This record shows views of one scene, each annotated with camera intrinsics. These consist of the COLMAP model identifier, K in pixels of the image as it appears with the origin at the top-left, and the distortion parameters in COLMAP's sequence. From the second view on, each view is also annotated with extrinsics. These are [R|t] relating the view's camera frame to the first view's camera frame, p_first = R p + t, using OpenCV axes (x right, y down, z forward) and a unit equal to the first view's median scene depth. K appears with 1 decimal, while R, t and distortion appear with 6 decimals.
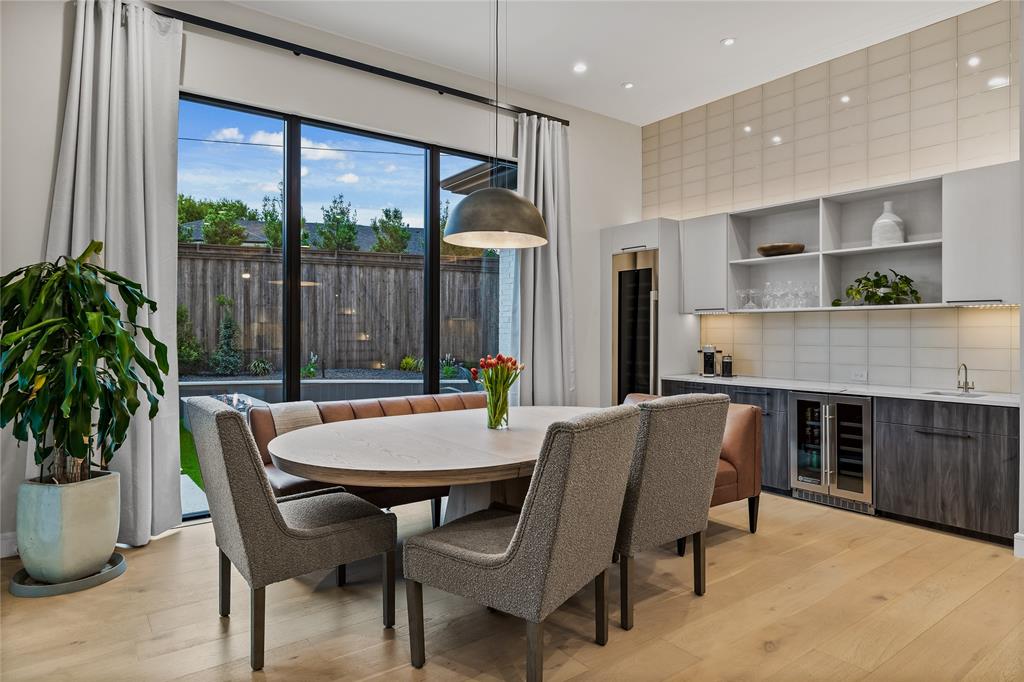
lens RADIAL K [[599.5, 0, 503.4], [0, 599.5, 330.4], [0, 0, 1]] dist [-0.014985, -0.000340]
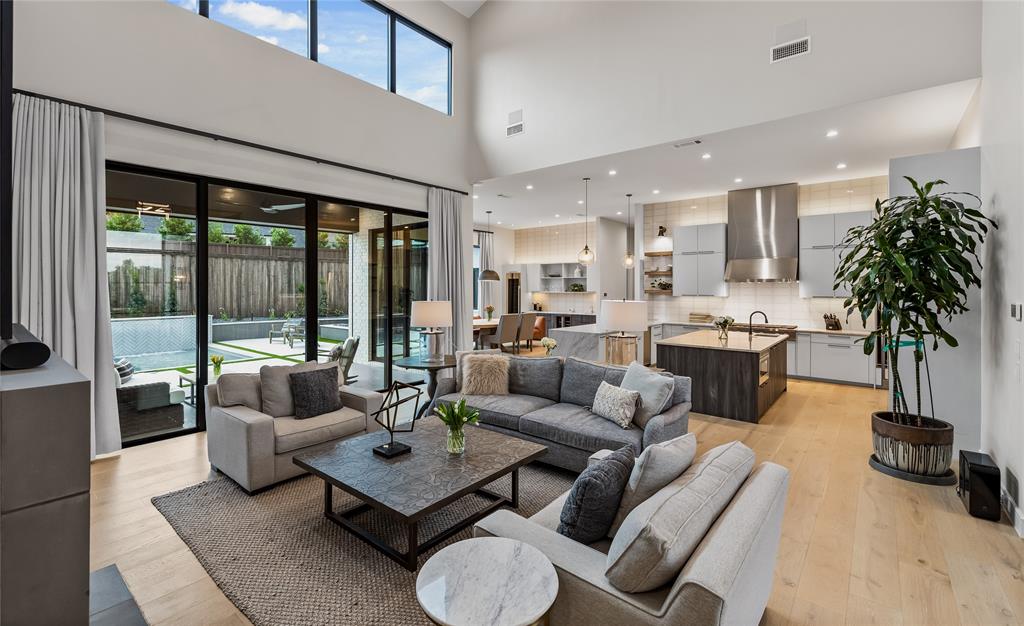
lens RADIAL K [[447.4, 0, 508.3], [0, 447.4, 284.5], [0, 0, 1]] dist [0.005982, 0.000414]
pose [[0.968085, 0.000985, 0.250618, -0.445260], [0.000545, 0.999982, -0.006035, -0.059424], [-0.250620, 0.005979, 0.968067, -1.437697]]
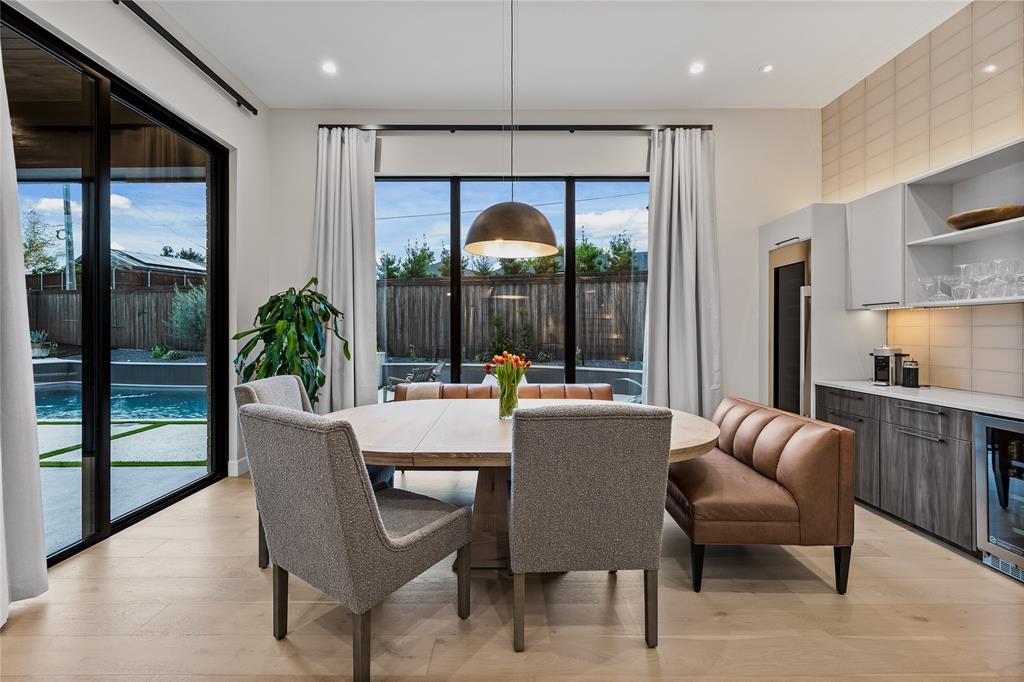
lens RADIAL K [[433.4, 0, 507.4], [0, 433.4, 331.4], [0, 0, 1]] dist [-0.000561, -0.000440]
pose [[0.806577, -0.003020, -0.591122, 0.282681], [0.003169, 0.999995, -0.000785, 0.001852], [0.591121, -0.001240, 0.806582, 0.211842]]
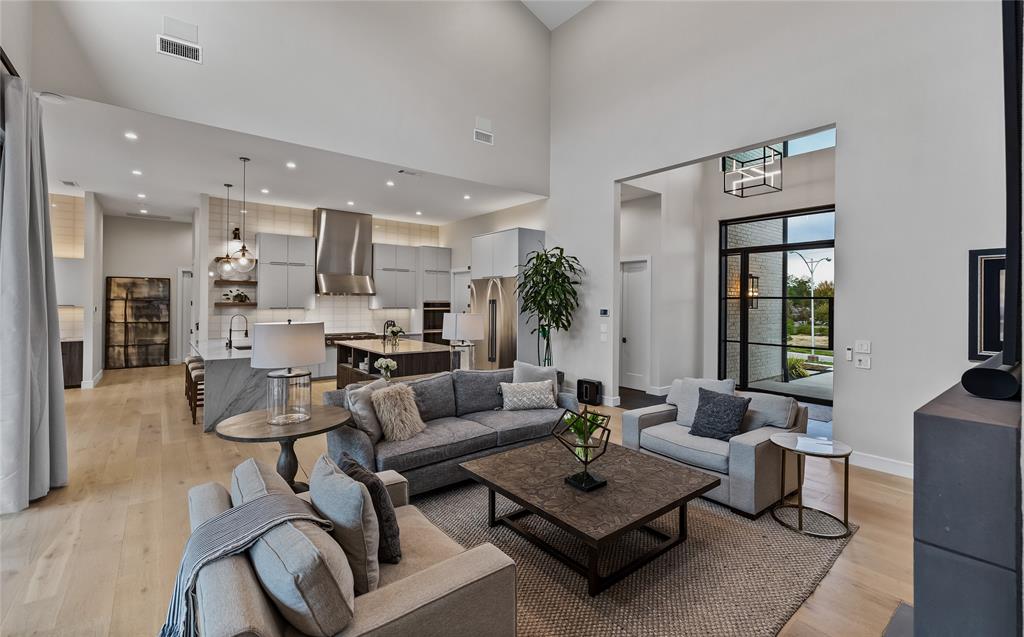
lens RADIAL K [[443.0, 0, 508.0], [0, 443.0, 298.6], [0, 0, 1]] dist [0.000725, 0.000083]
pose [[-0.044850, 0.005156, 0.998980, -0.975640], [-0.007185, 0.999959, -0.005483, -0.059947], [-0.998968, -0.007423, -0.044811, -0.699592]]
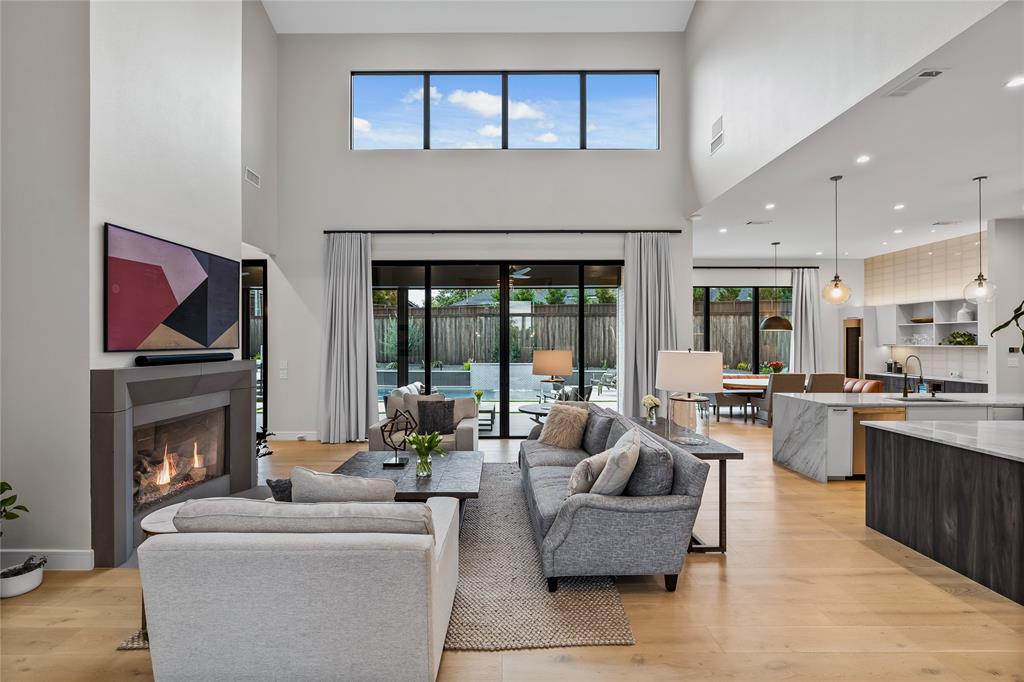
lens RADIAL K [[458.4, 0, 505.4], [0, 458.4, 340.2], [0, 0, 1]] dist [-0.001139, 0.001149]
pose [[0.814606, -0.005207, -0.579991, 0.160654], [0.002319, 0.999981, -0.005721, -0.046236], [0.580010, 0.003315, 0.814603, -1.345247]]
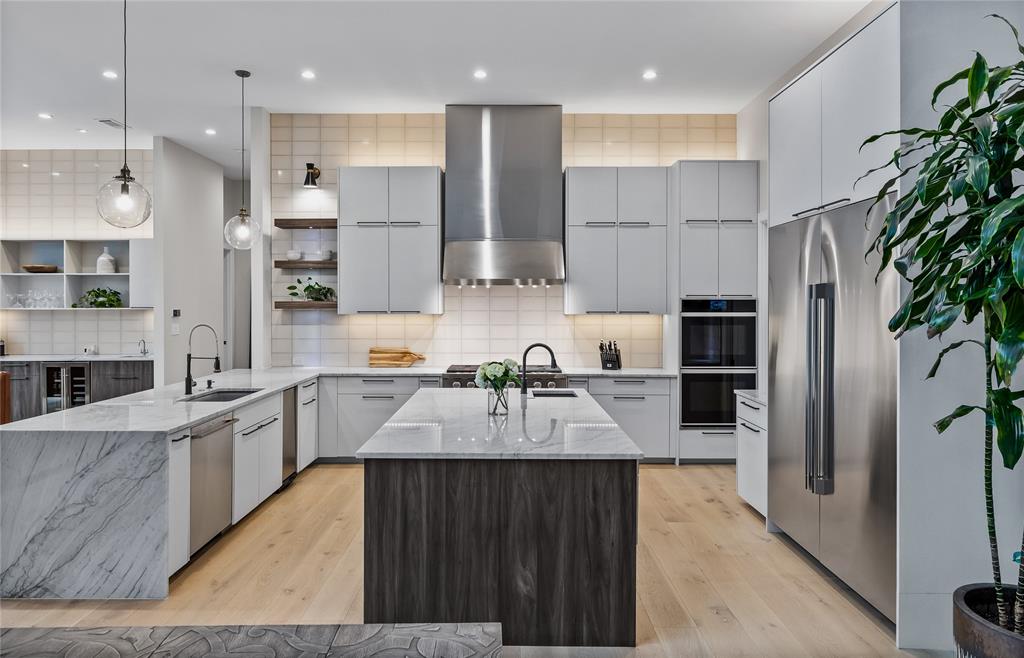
lens RADIAL K [[658.1, 0, 507.9], [0, 658.1, 305.7], [0, 0, 1]] dist [-0.003399, 0.000401]
pose [[0.585377, -0.005254, 0.810744, -0.171915], [0.001450, 0.999984, 0.005434, -0.045827], [-0.810760, -0.002005, 0.585376, -0.851639]]
